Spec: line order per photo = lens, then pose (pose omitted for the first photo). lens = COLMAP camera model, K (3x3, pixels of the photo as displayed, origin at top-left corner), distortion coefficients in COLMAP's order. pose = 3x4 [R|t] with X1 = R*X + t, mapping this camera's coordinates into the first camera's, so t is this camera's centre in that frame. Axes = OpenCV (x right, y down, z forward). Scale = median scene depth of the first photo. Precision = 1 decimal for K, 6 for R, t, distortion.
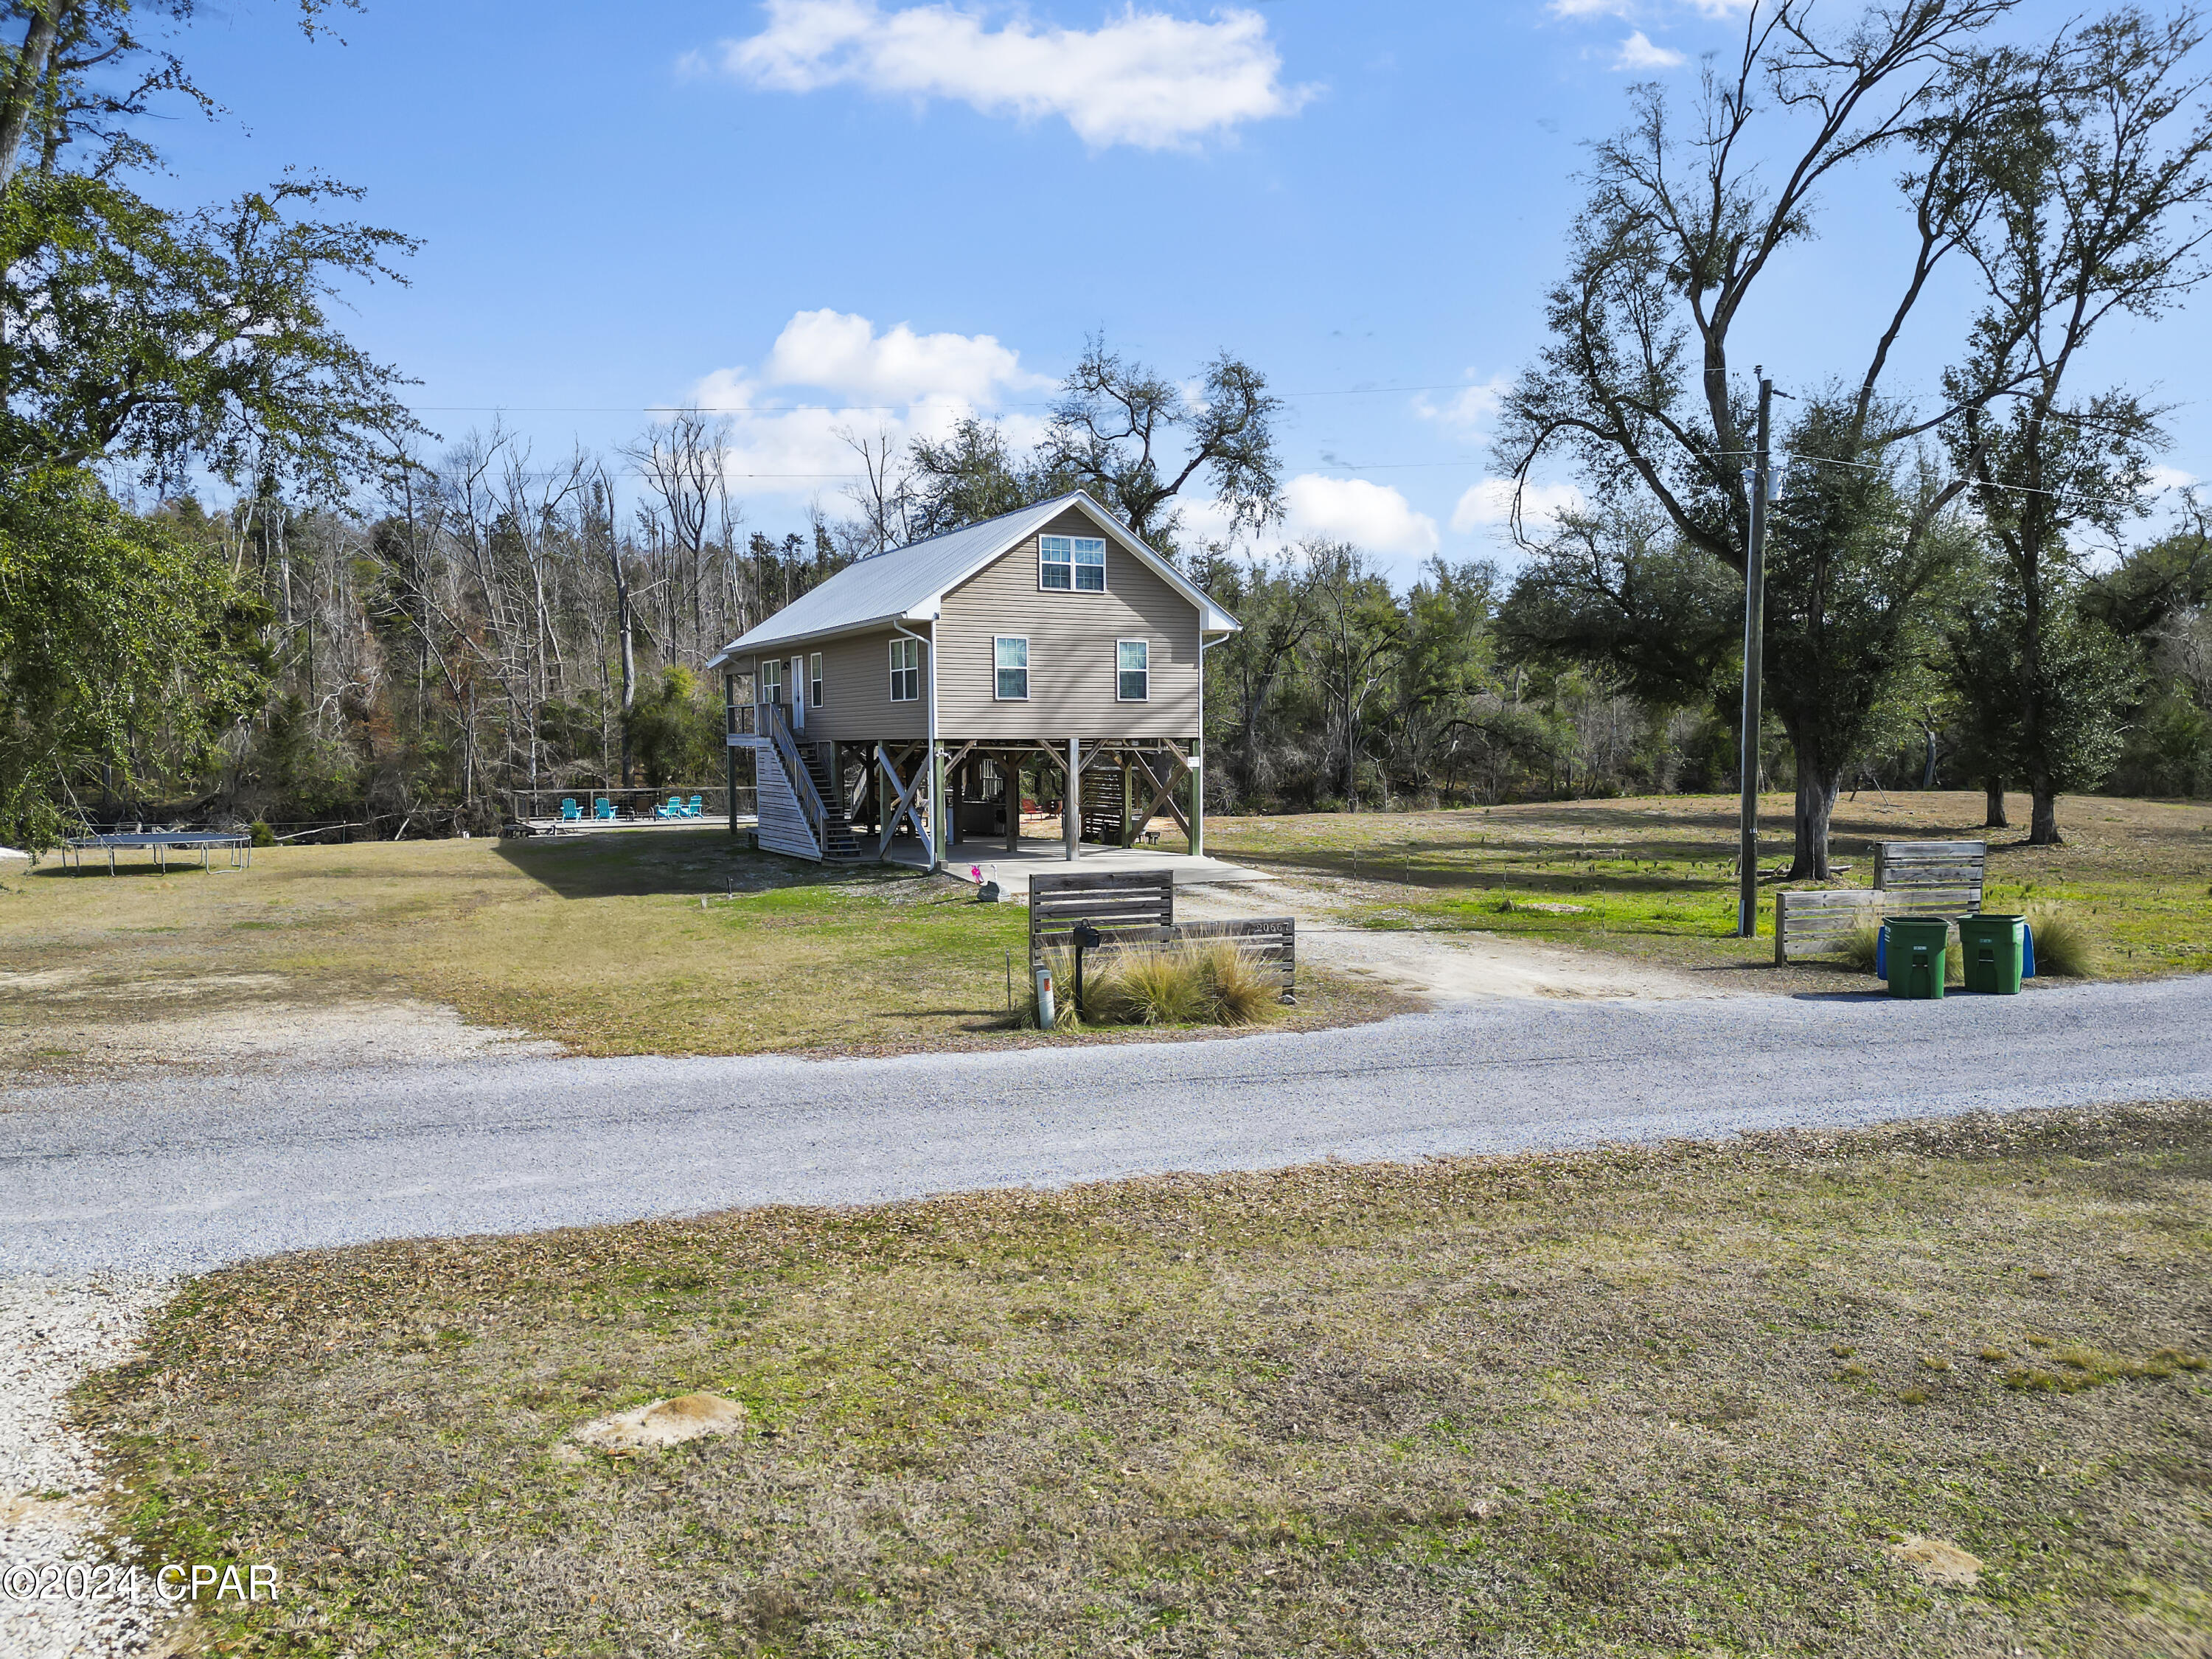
lens RADIAL K [[1537.1, 0, 1108.3], [0, 1537.1, 845.8], [0, 0, 1]] dist [0.063769, -0.051731]
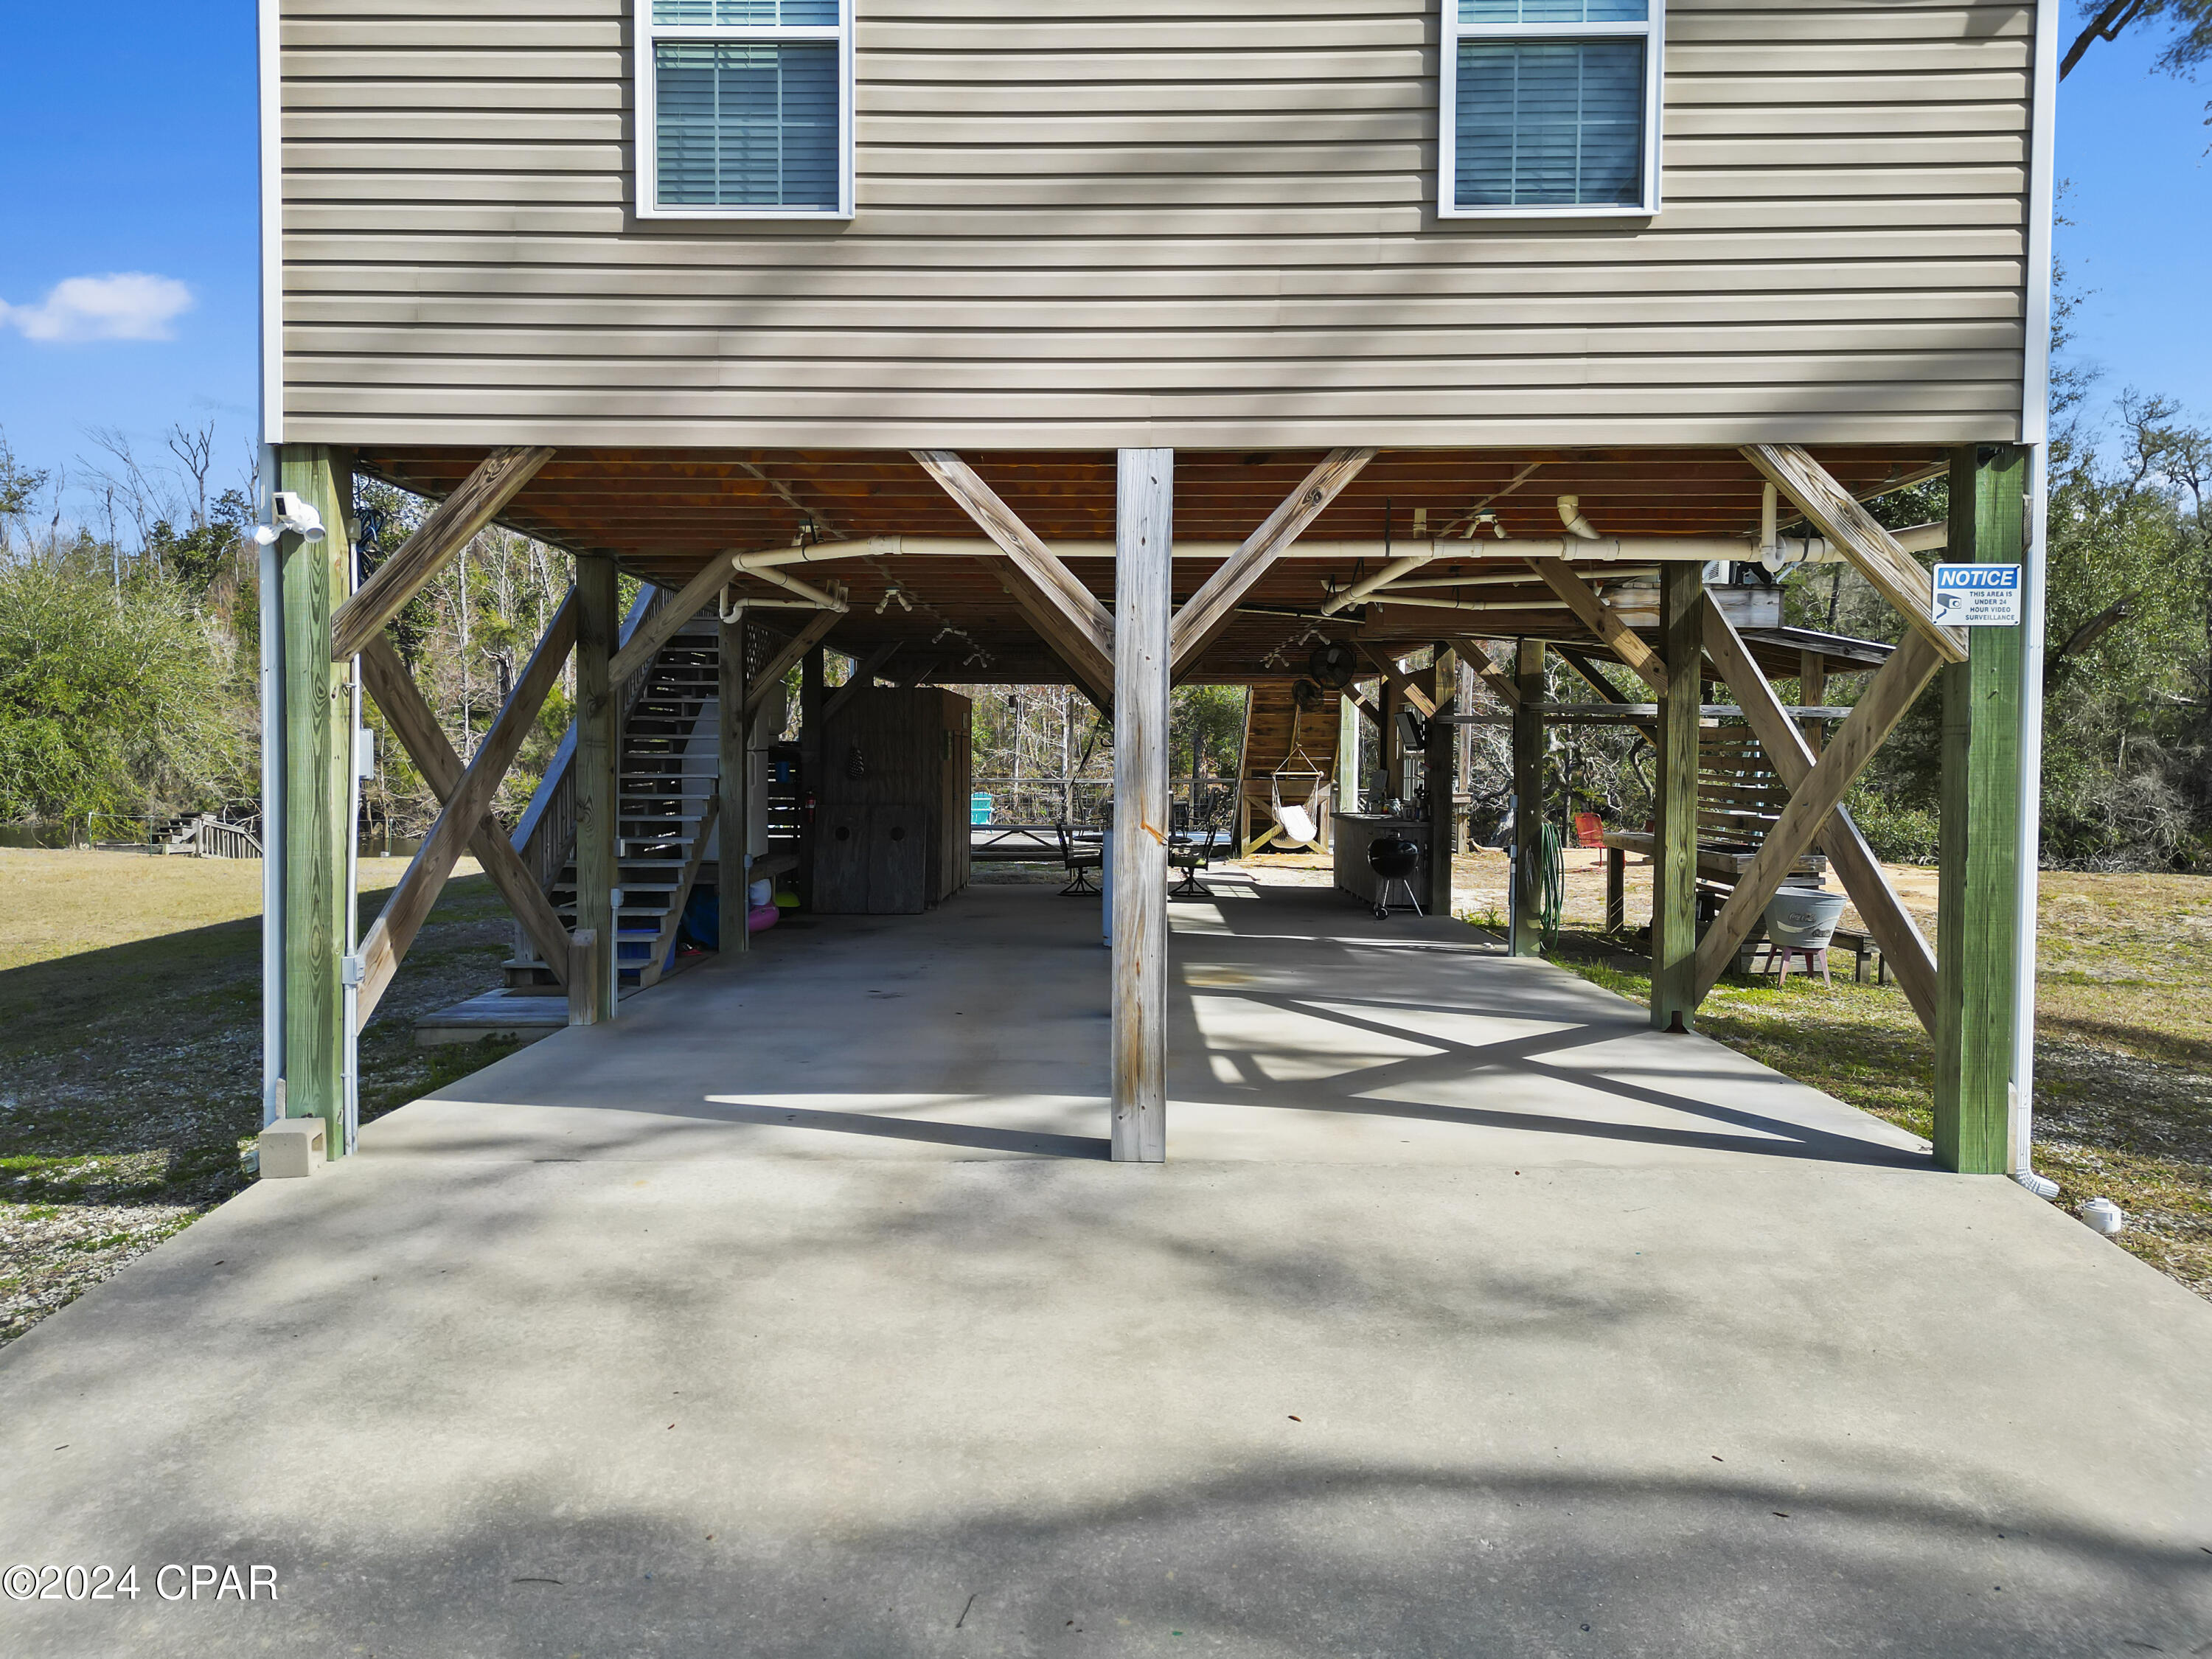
lens RADIAL K [[1548.1, 0, 1057.4], [0, 1548.1, 775.4], [0, 0, 1]] dist [0.061468, -0.052028]
pose [[0.860332, 0.017000, -0.509451, 0.053849], [-0.043448, 0.998252, -0.040061, -0.023510], [0.507880, 0.056600, 0.859567, 0.771466]]
